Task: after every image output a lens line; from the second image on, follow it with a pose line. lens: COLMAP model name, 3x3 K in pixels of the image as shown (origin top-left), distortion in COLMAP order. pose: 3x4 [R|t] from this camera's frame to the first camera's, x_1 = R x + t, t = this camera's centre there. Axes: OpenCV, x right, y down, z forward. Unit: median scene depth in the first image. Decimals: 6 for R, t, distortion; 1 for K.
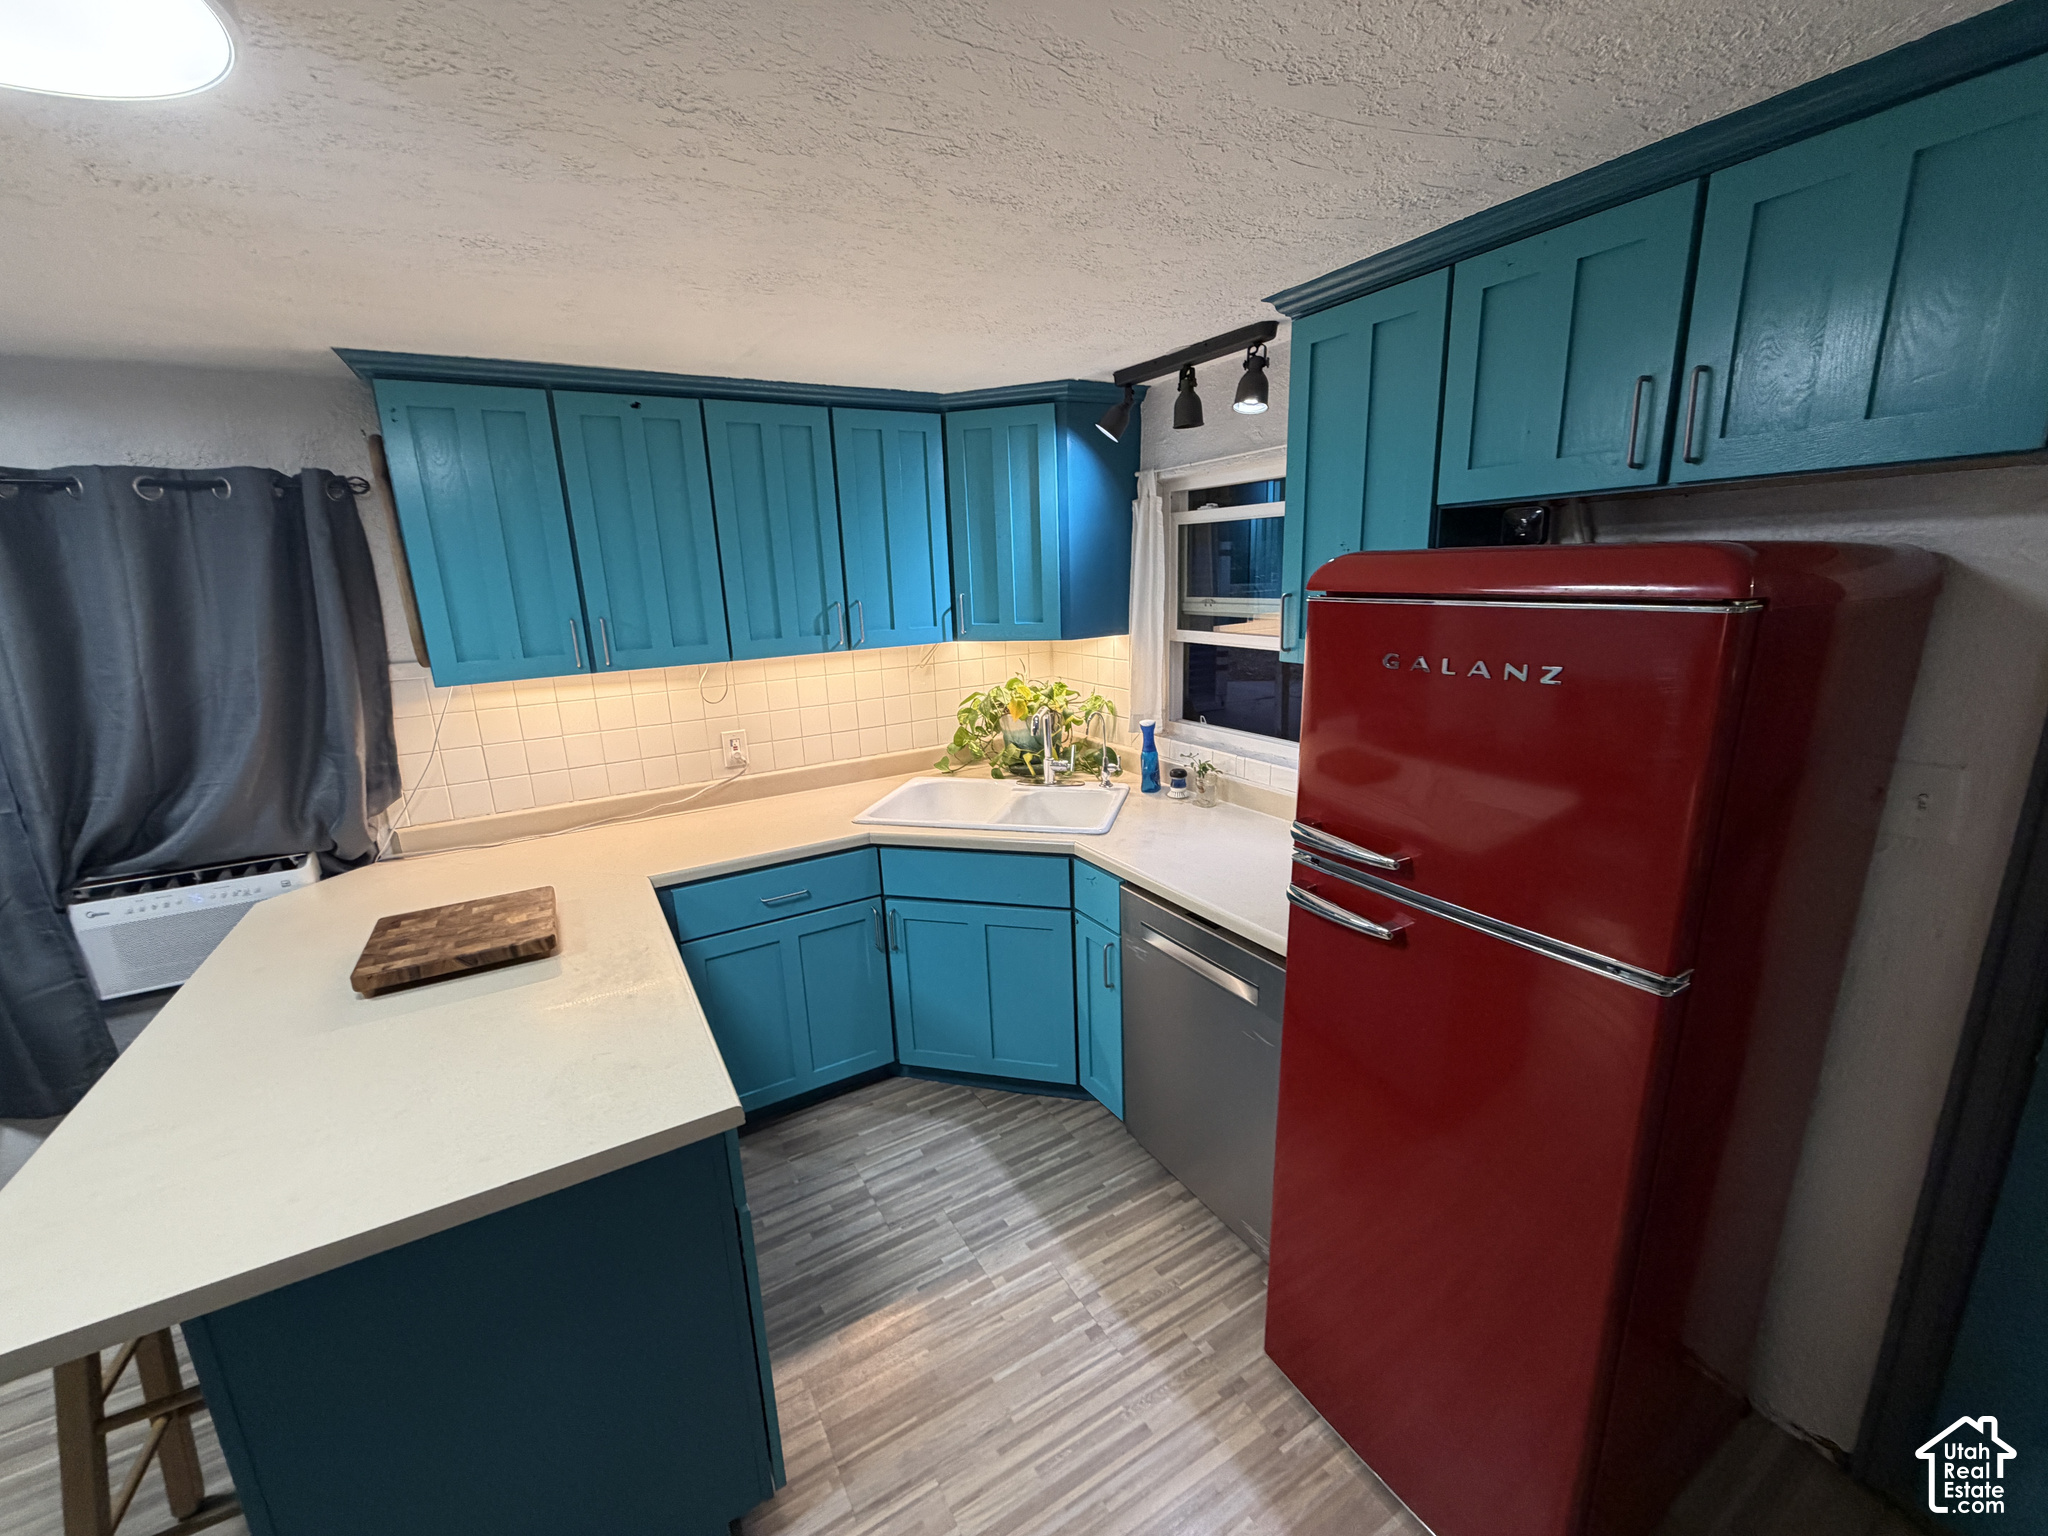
lens RADIAL K [[815.0, 0, 1019.8], [0, 815.0, 766.9], [0, 0, 1]] dist [0.000001, 0.000263]
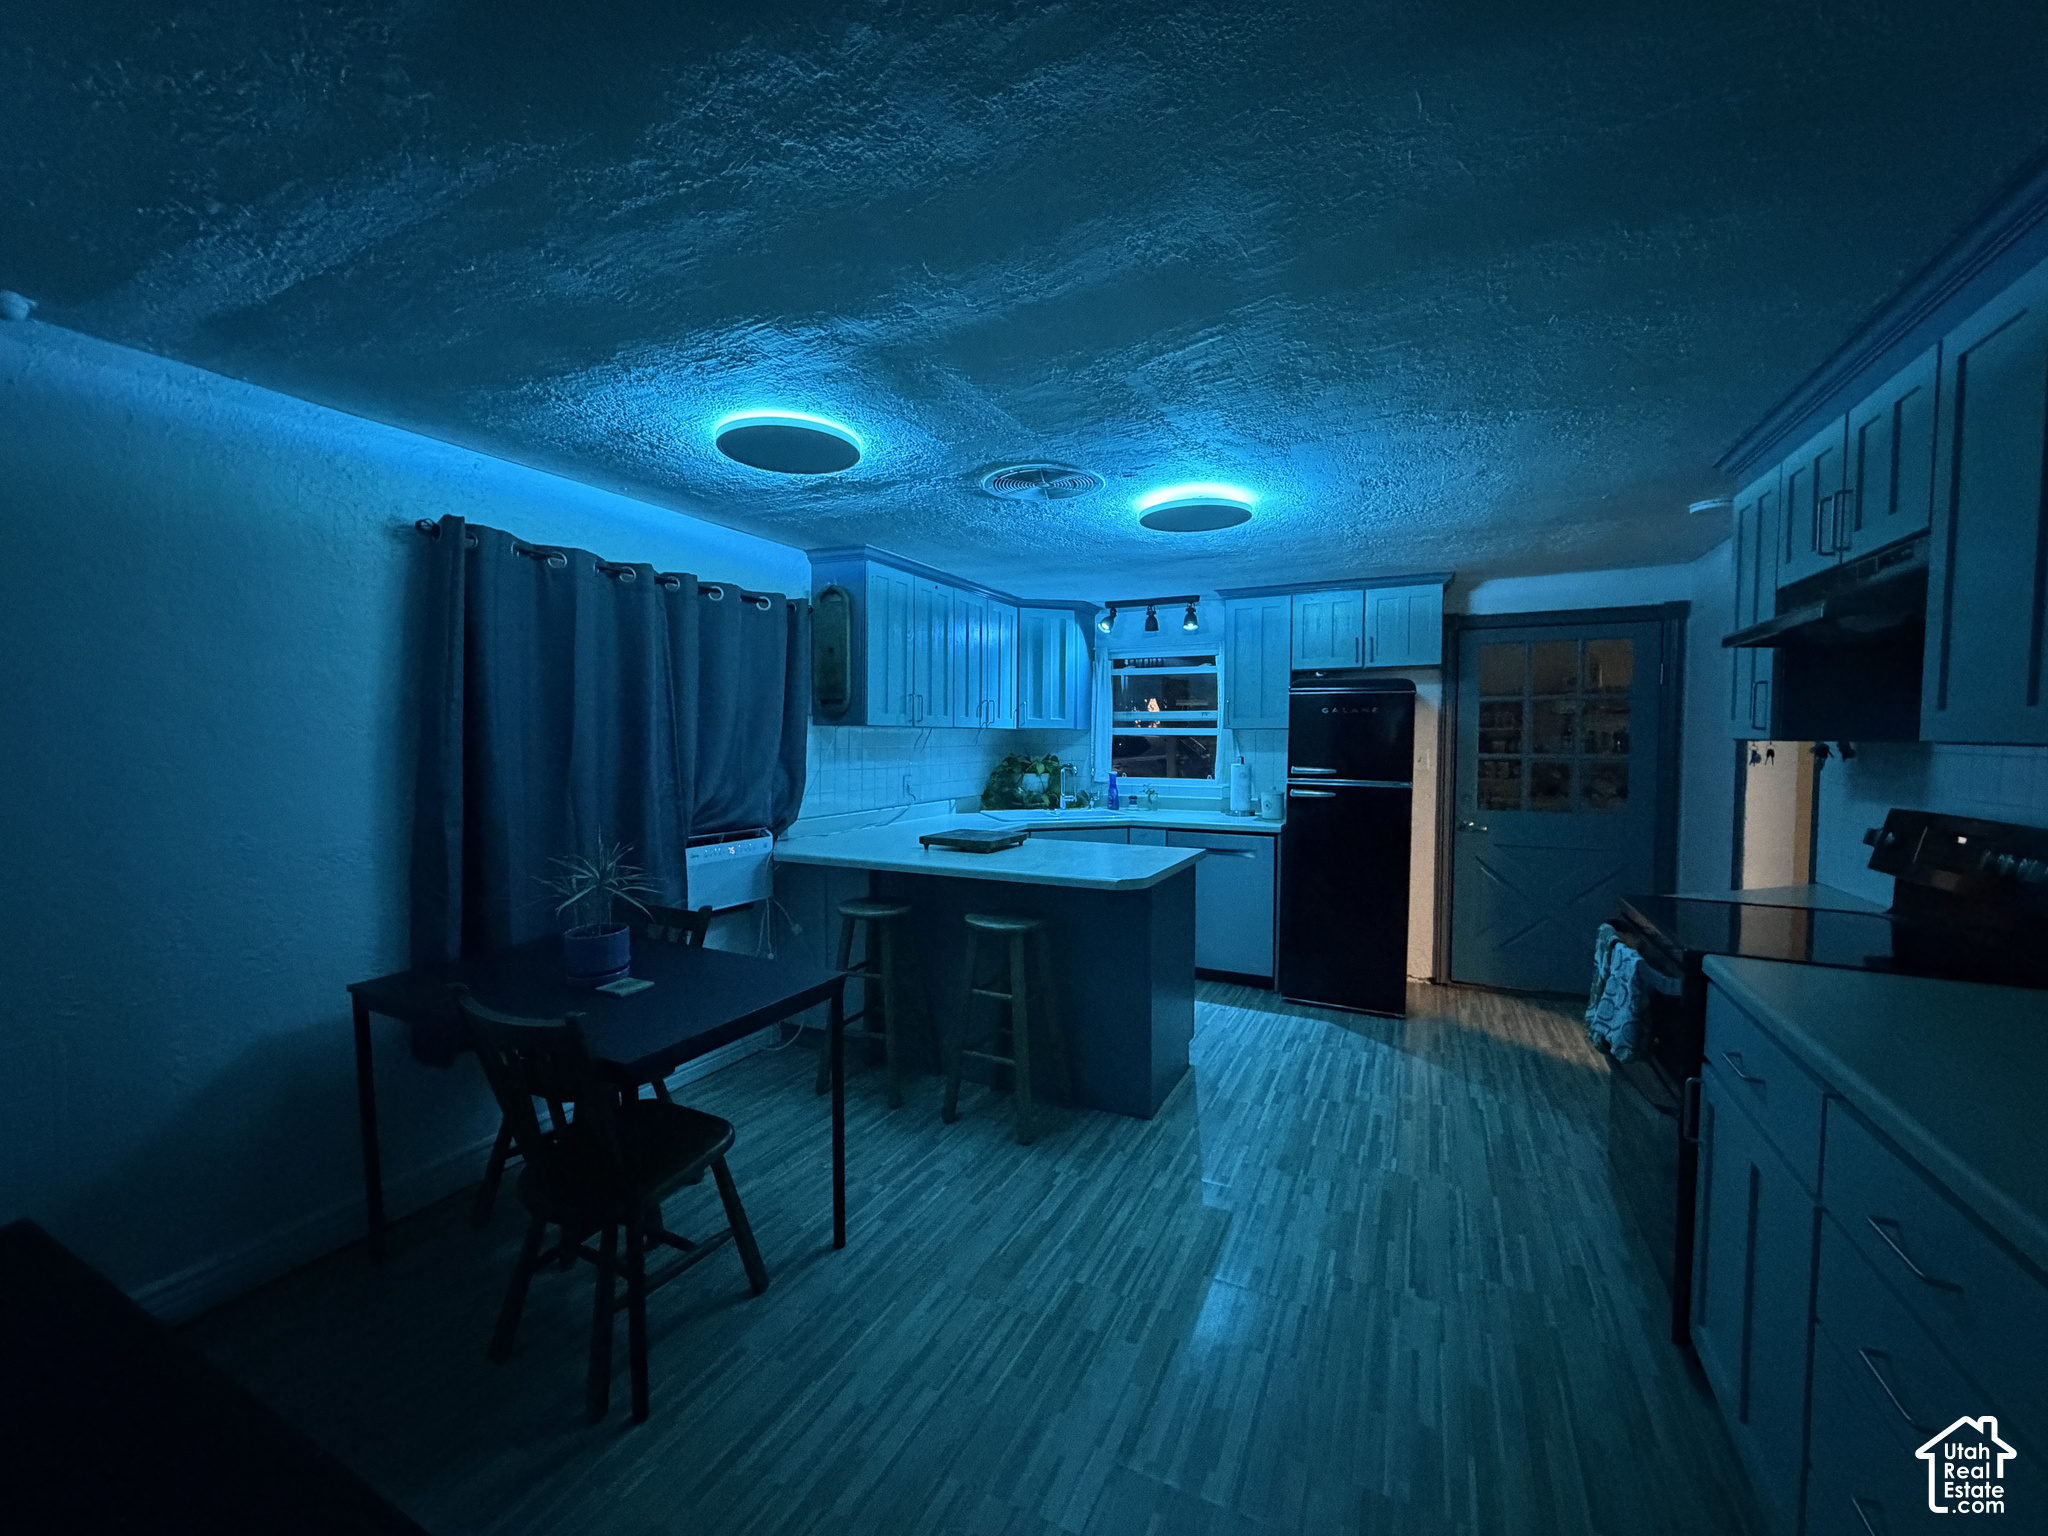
lens RADIAL K [[815.0, 0, 1019.8], [0, 815.0, 766.9], [0, 0, 1]] dist [0.000001, 0.000263]
pose [[0.835955, 0.018454, 0.548488, -1.641511], [0.097683, 0.978472, -0.181800, 0.393723], [-0.540035, 0.205555, 0.816155, -0.679383]]
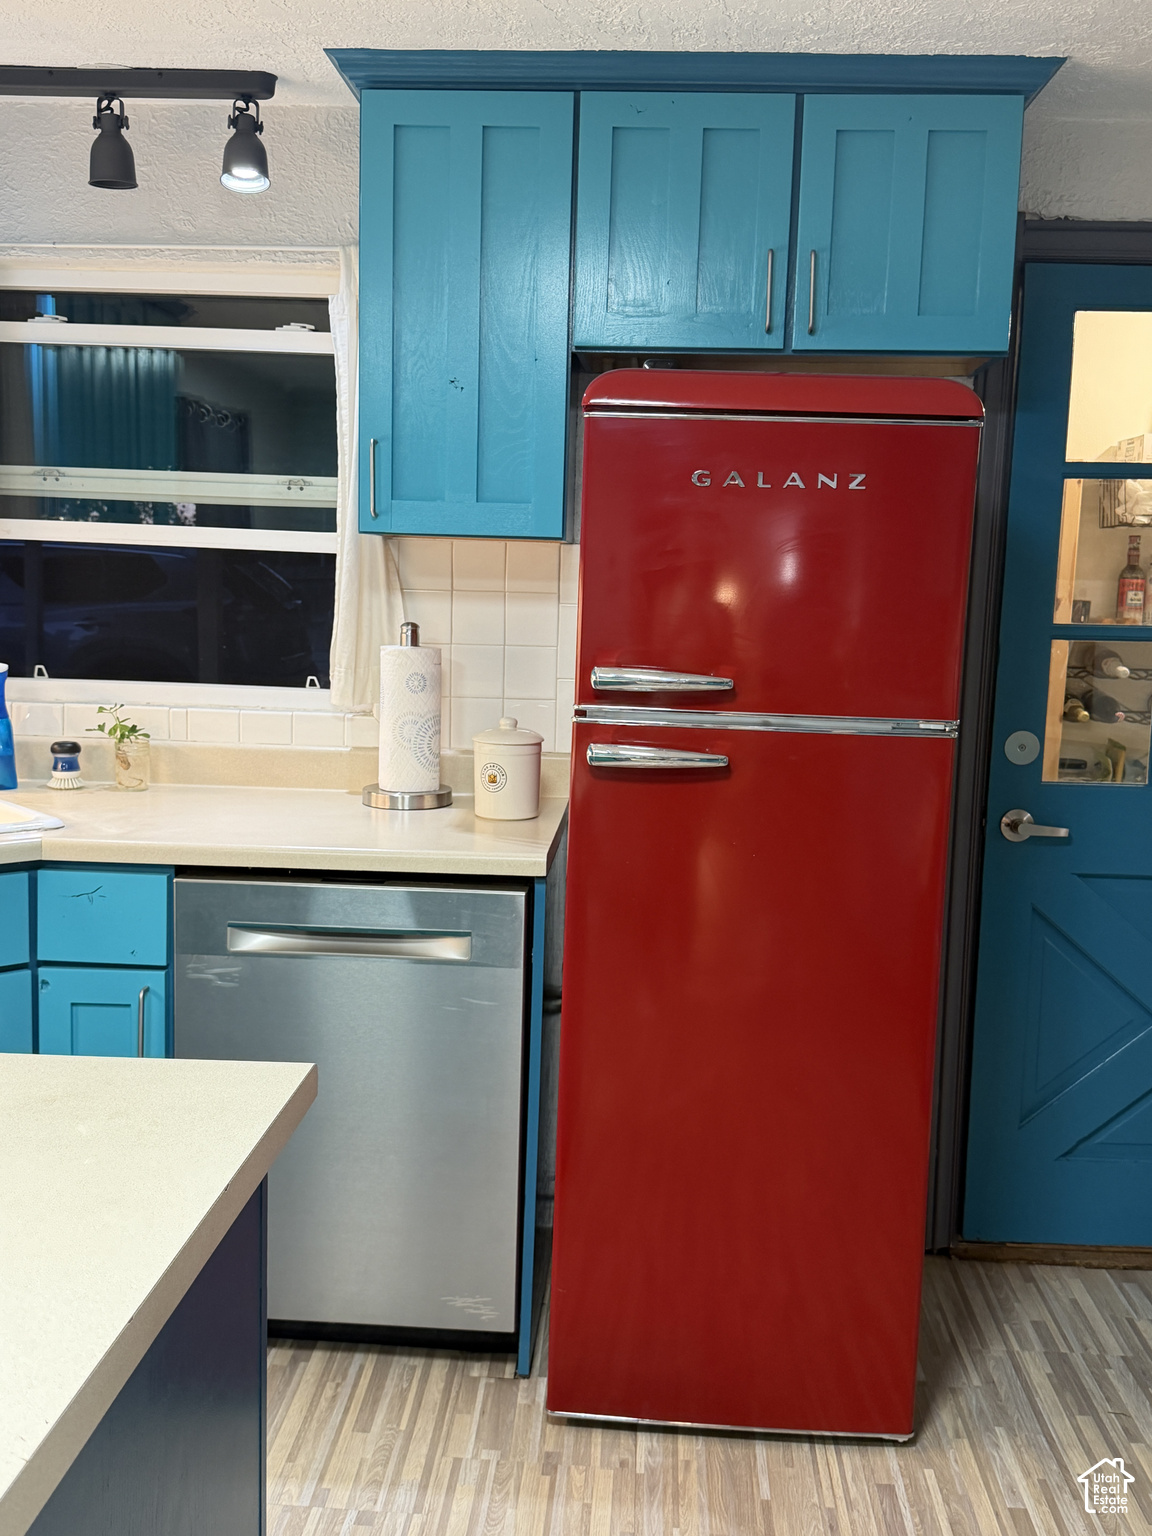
lens RADIAL K [[1510.0, 0, 576.0], [0, 1510.0, 768.0], [0, 0, 1]] dist [0.210101, -0.486887]
pose [[0.549693, -0.052449, 0.833719, -0.809959], [0.149000, 0.988179, -0.036074, 0.178419], [-0.821971, 0.144053, 0.551010, 0.107382]]
